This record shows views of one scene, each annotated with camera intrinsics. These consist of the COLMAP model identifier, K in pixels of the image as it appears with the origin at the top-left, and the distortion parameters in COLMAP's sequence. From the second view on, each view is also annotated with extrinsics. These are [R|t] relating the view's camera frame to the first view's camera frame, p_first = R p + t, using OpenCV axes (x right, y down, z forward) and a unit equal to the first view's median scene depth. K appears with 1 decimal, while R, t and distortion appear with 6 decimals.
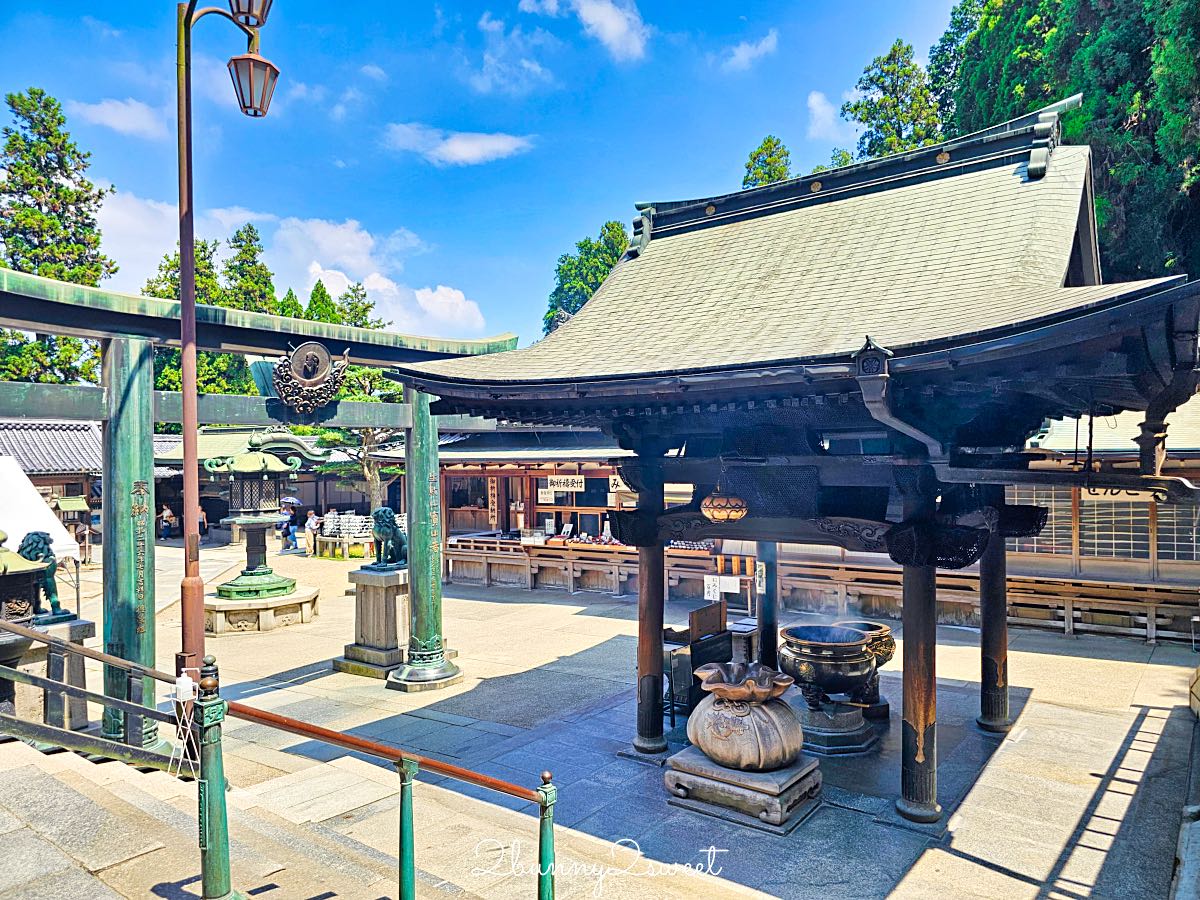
lens RADIAL K [[814.3, 0, 600.6], [0, 814.3, 458.1], [0, 0, 1]] dist [0.066975, -0.069092]
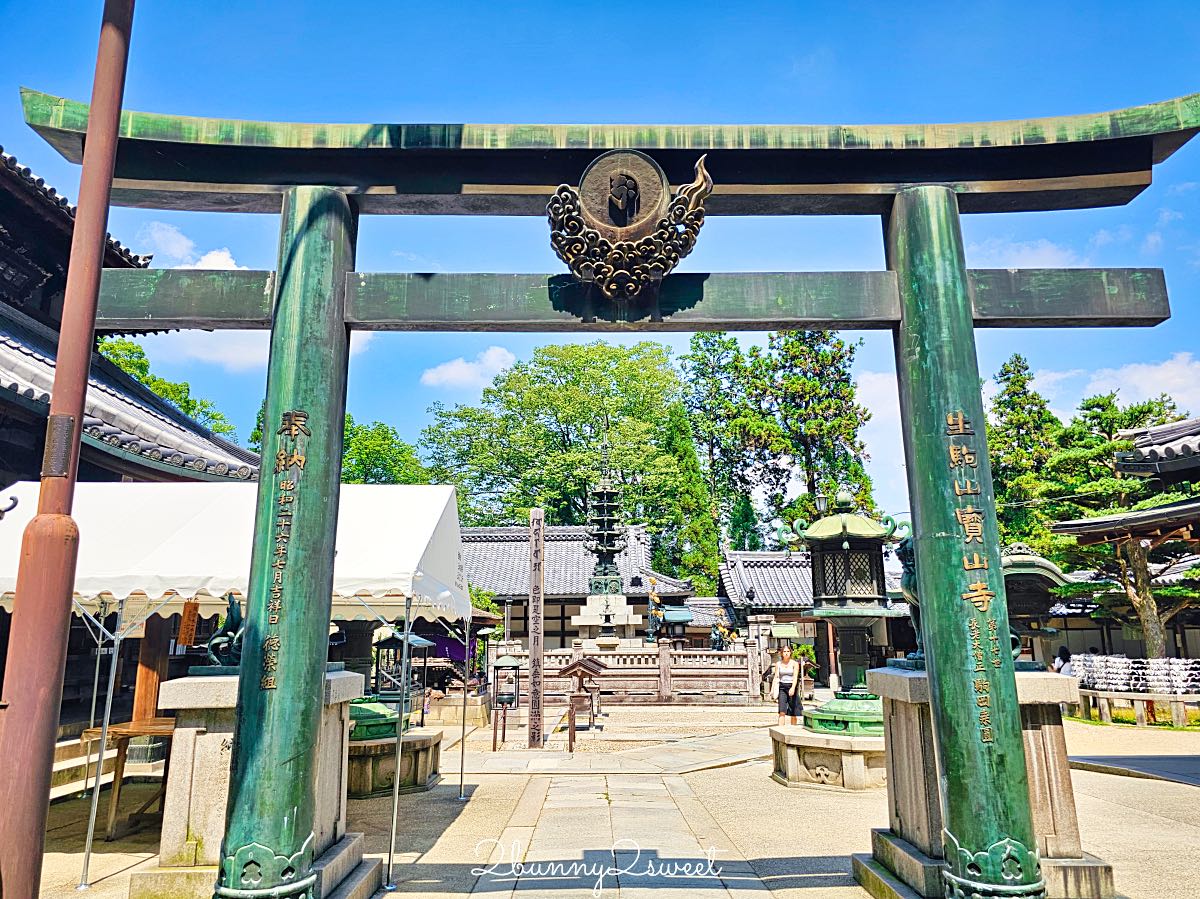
lens RADIAL K [[814.3, 0, 600.6], [0, 814.3, 457.6], [0, 0, 1]] dist [0.066975, -0.069092]
pose [[0.601729, -0.153920, -0.783729, 0.008136], [-0.009856, 0.979750, -0.199984, 0.137765], [0.798640, 0.128061, 0.588027, 0.681492]]
